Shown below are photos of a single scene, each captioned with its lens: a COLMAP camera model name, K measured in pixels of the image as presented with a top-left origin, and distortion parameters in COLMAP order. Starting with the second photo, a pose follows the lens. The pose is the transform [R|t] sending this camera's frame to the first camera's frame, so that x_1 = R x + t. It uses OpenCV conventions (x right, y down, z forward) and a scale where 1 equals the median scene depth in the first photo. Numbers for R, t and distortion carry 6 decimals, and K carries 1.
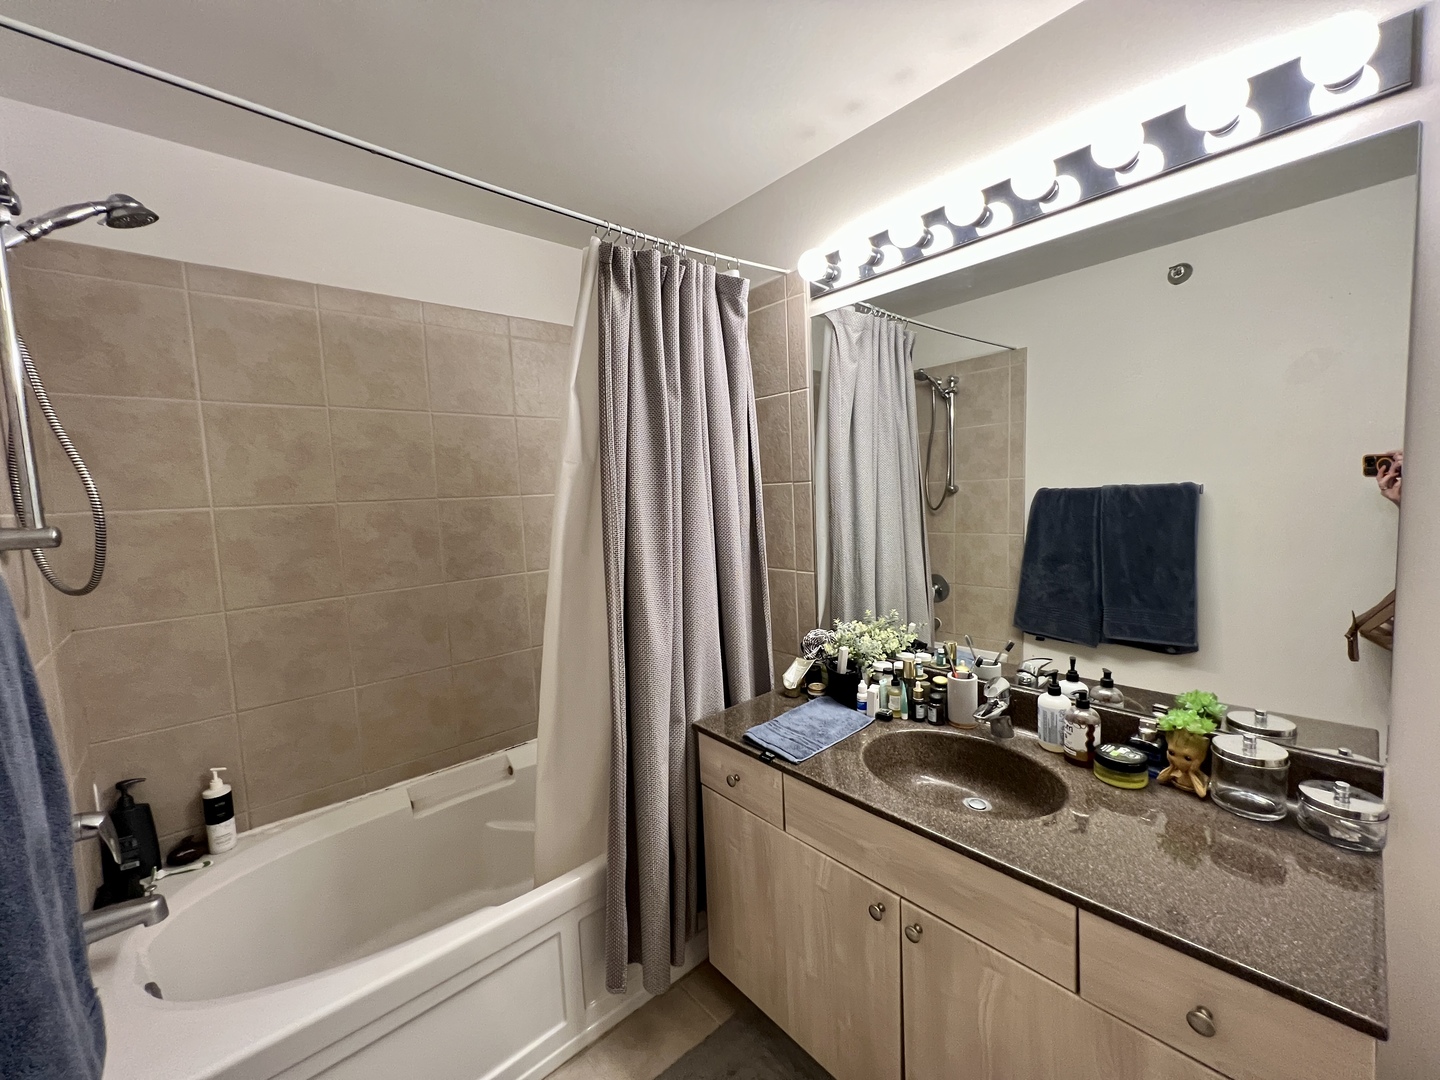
lens RADIAL K [[577.8, 0, 716.7], [0, 577.8, 538.7], [0, 0, 1]] dist [-0.003924, 0.000906]
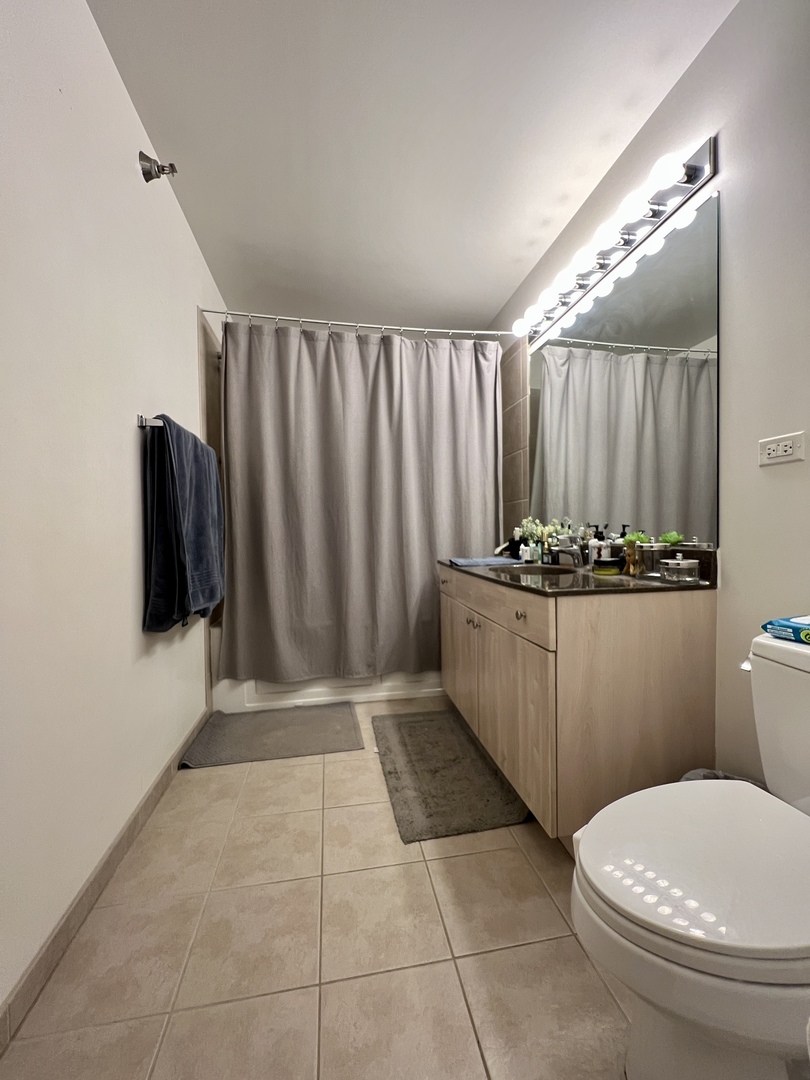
lens RADIAL K [[433.4, 0, 398.7], [0, 433.4, 535.6], [0, 0, 1]] dist [-0.003924, 0.000906]
pose [[0.855046, 0.047225, -0.516397, 0.616503], [-0.071860, 0.997027, -0.027807, 0.280505], [0.513548, 0.060884, 0.855898, -0.382271]]
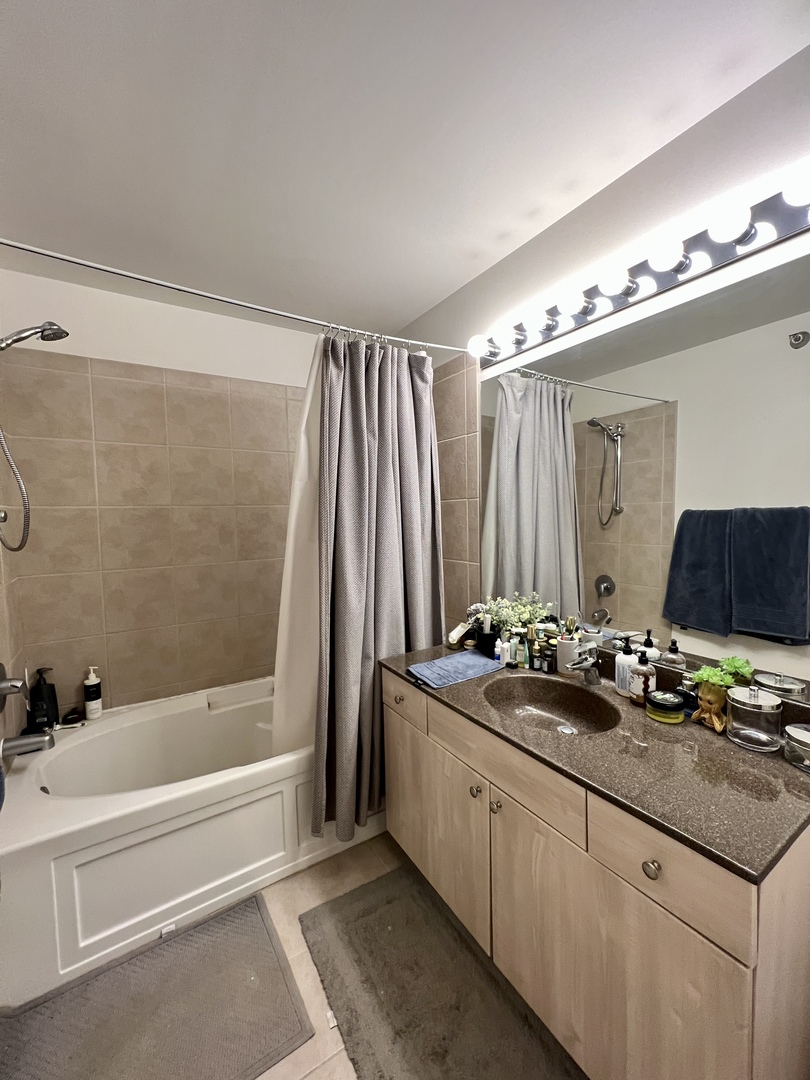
lens RADIAL K [[433.4, 0, 401.0], [0, 433.4, 537.9], [0, 0, 1]] dist [-0.003924, 0.000906]
pose [[0.987357, 0.032502, -0.155142, 0.170846], [-0.035785, 0.999190, -0.018414, 0.028426], [0.154418, 0.023733, 0.987721, -0.078281]]
